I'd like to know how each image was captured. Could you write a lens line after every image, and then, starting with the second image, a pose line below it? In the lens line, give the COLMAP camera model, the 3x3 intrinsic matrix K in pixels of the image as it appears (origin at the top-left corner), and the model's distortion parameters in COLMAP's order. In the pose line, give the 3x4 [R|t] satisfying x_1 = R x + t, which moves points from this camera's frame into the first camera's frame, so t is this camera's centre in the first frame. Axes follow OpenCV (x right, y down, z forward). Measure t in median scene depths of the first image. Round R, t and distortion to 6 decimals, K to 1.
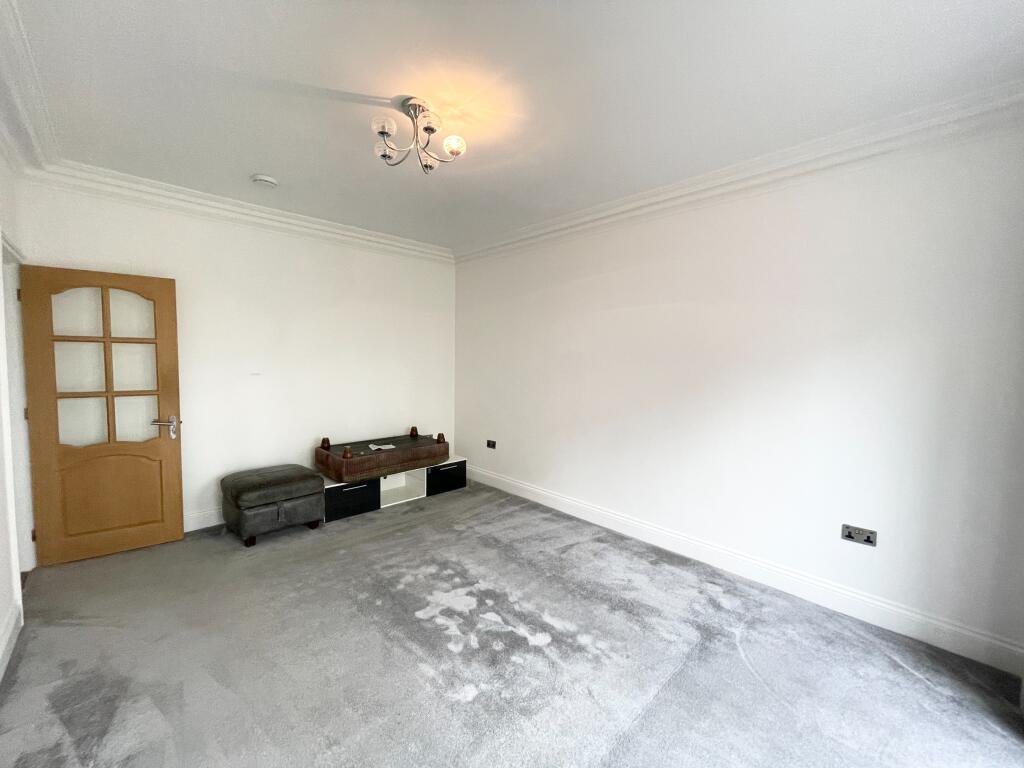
lens RADIAL K [[410.4, 0, 504.6], [0, 410.4, 379.3], [0, 0, 1]] dist [-0.002480, 0.000357]
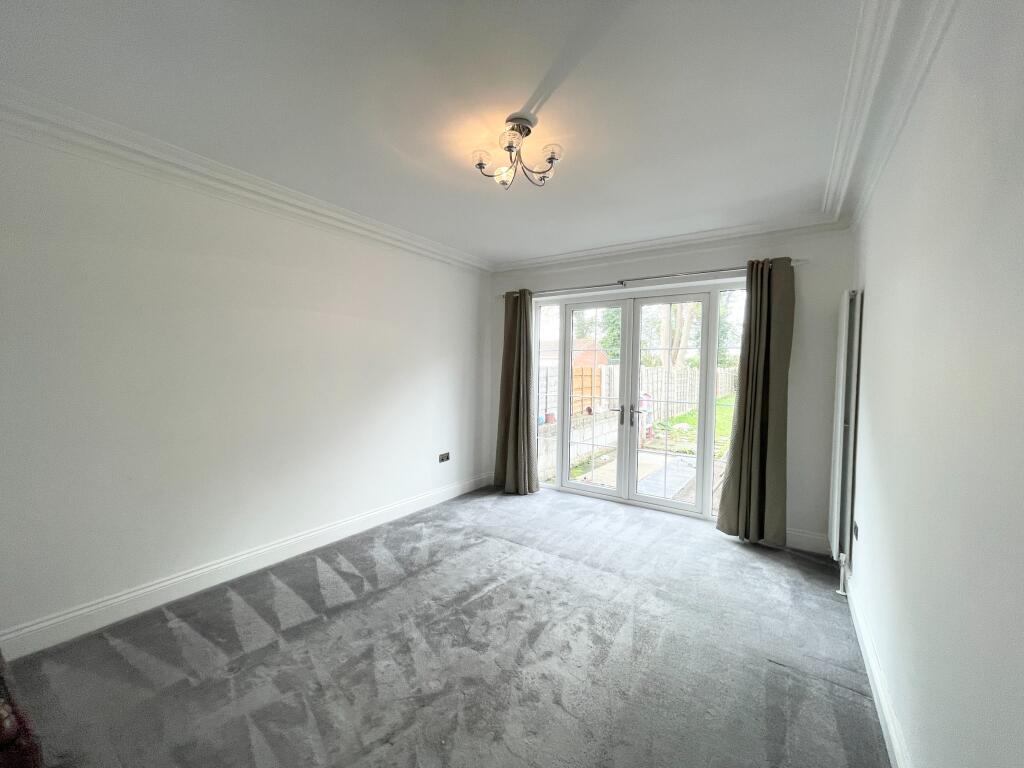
lens RADIAL K [[410.4, 0, 508.7], [0, 410.4, 387.2], [0, 0, 1]] dist [-0.002480, 0.000357]
pose [[-0.206407, -0.064694, 0.976325, -1.019011], [0.037670, 0.996547, 0.073997, -0.075981], [-0.977741, 0.052052, -0.203258, 1.043730]]
